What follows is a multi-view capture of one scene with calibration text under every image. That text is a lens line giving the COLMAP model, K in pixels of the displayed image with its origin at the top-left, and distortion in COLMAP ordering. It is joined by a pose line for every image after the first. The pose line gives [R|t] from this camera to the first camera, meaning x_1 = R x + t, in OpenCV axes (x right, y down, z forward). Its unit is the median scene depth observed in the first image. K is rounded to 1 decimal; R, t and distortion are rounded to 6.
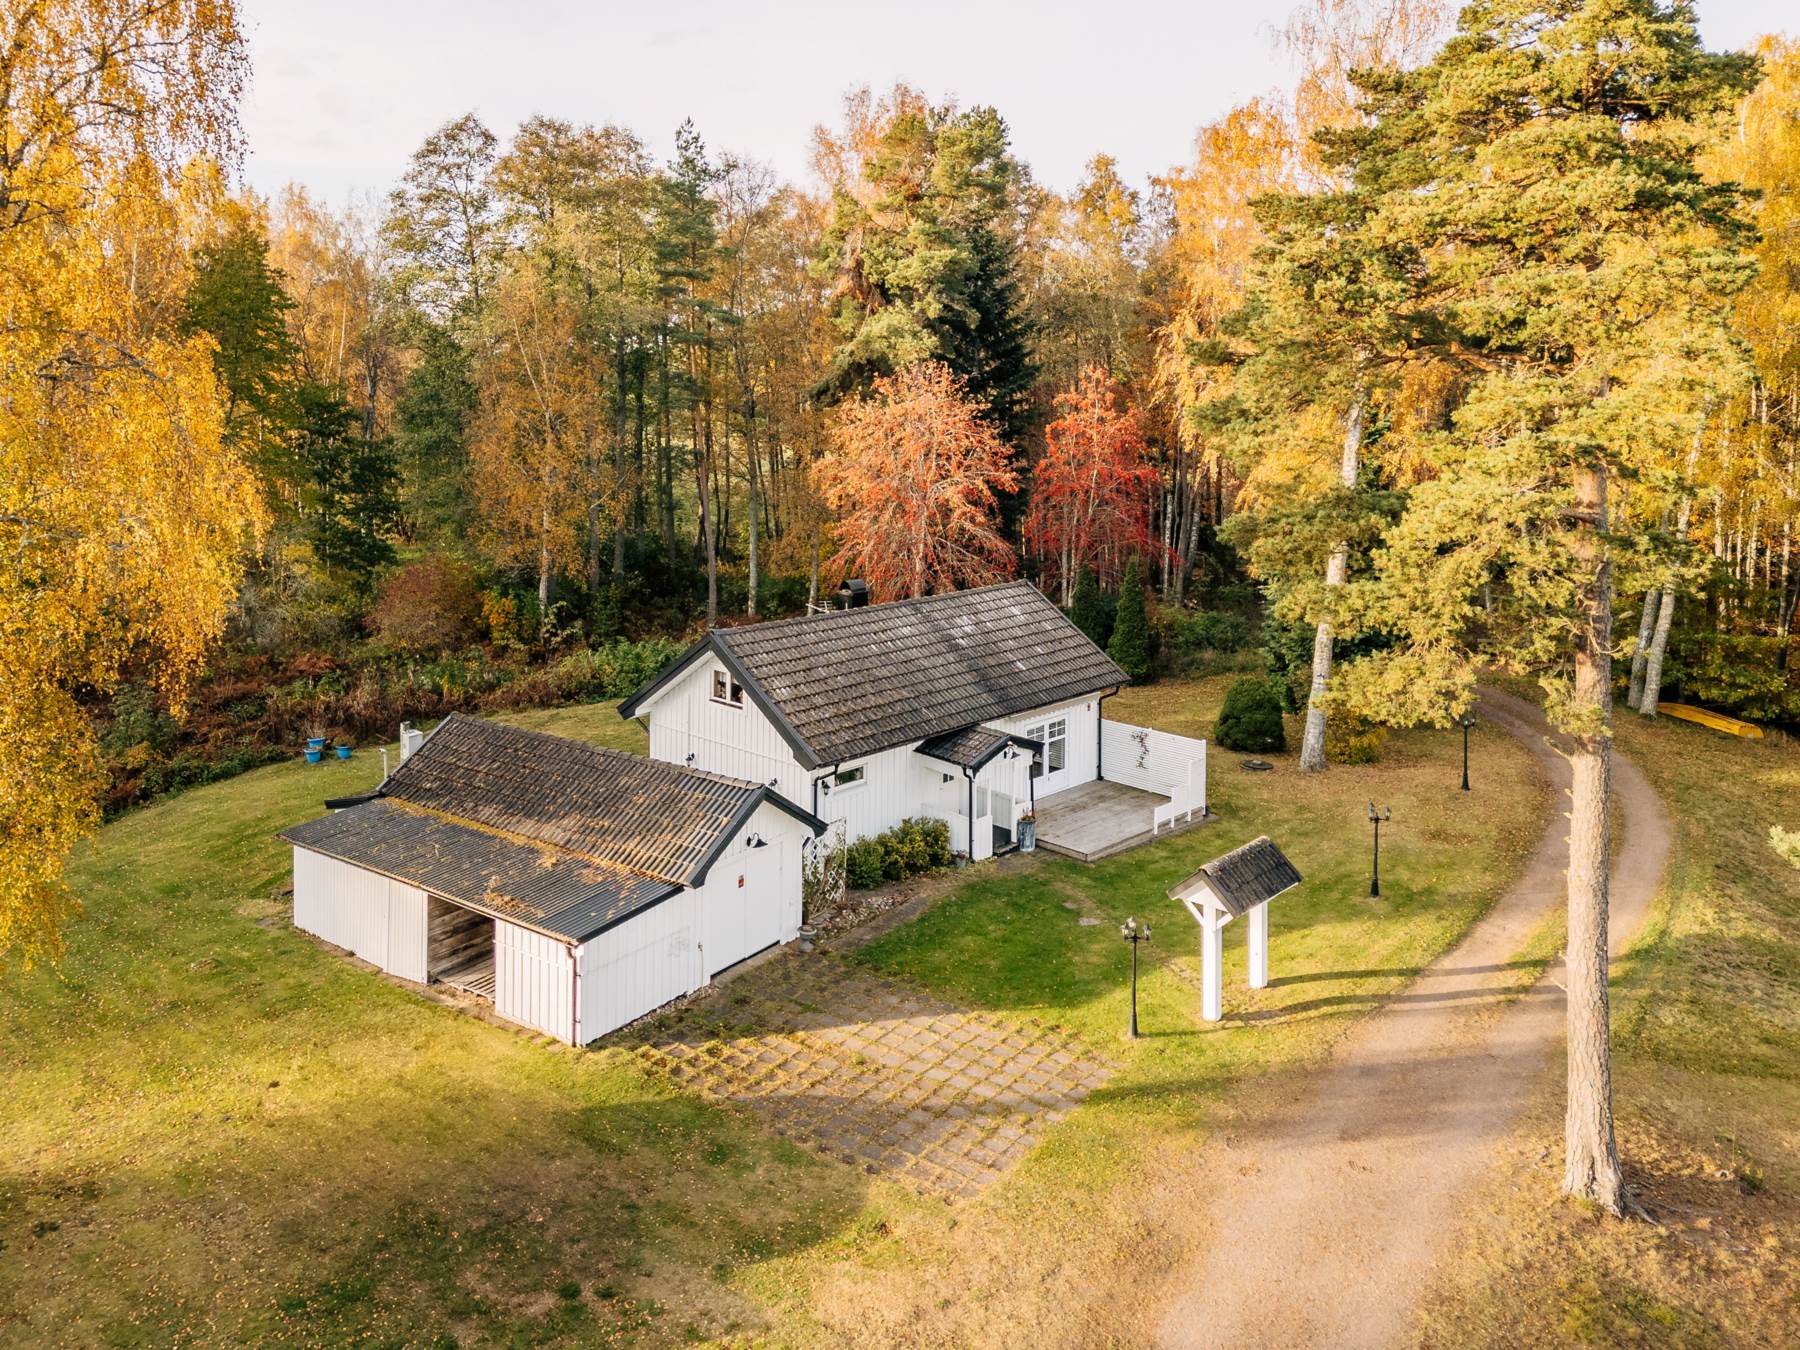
lens RADIAL K [[1461.3, 0, 824.0], [0, 1461.3, 440.7], [0, 0, 1]] dist [0.085675, -0.073600]
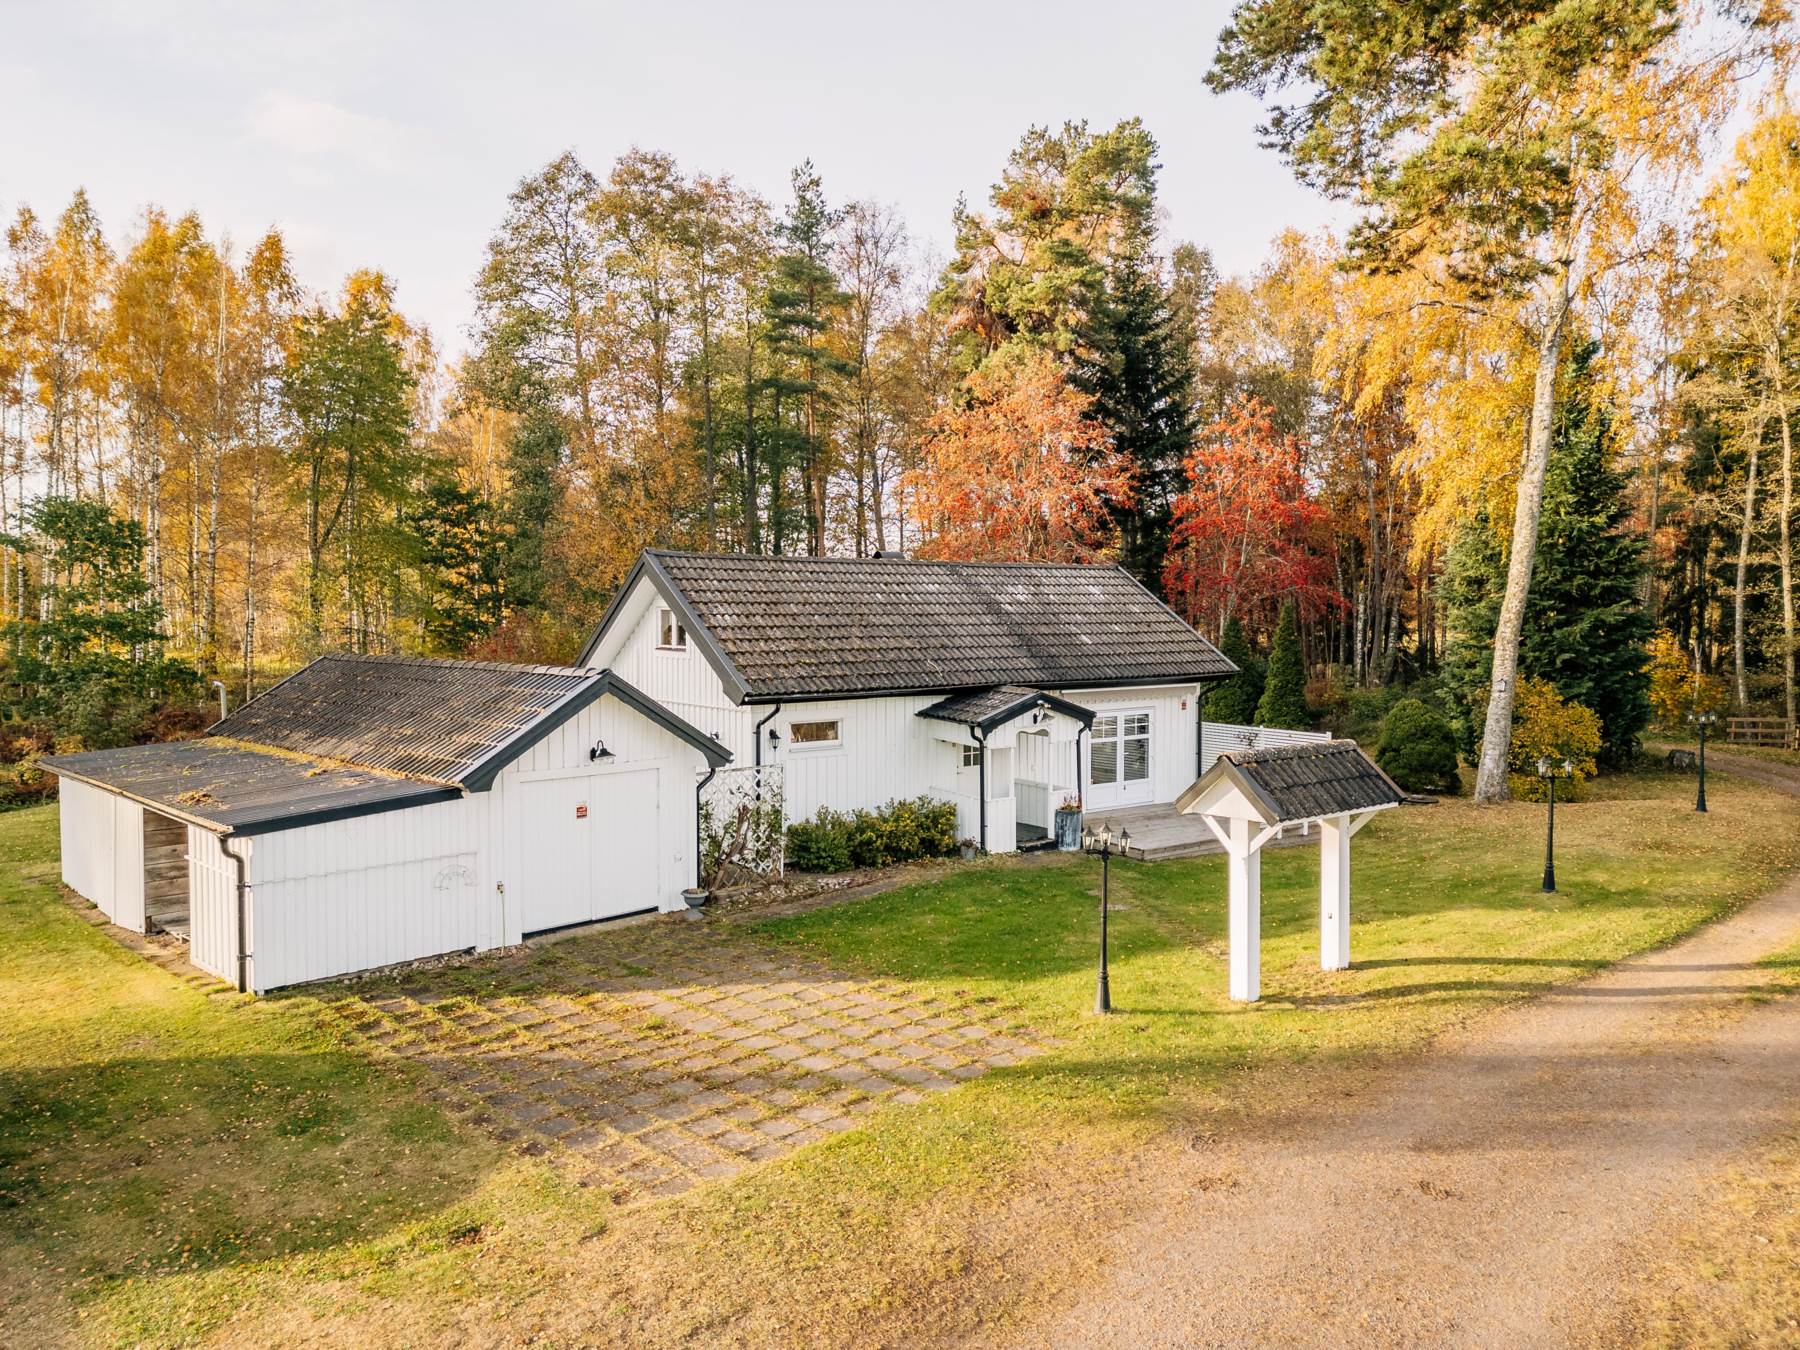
lens RADIAL K [[1323.9, 0, 900.0], [0, 1323.9, 675.0], [0, 0, 1]] dist [0.072937, -0.068869]
pose [[0.990187, -0.000157, -0.139749, 0.201151], [-0.000309, 0.999994, -0.003316, 0.260581], [0.139749, 0.003327, 0.990181, 0.430339]]
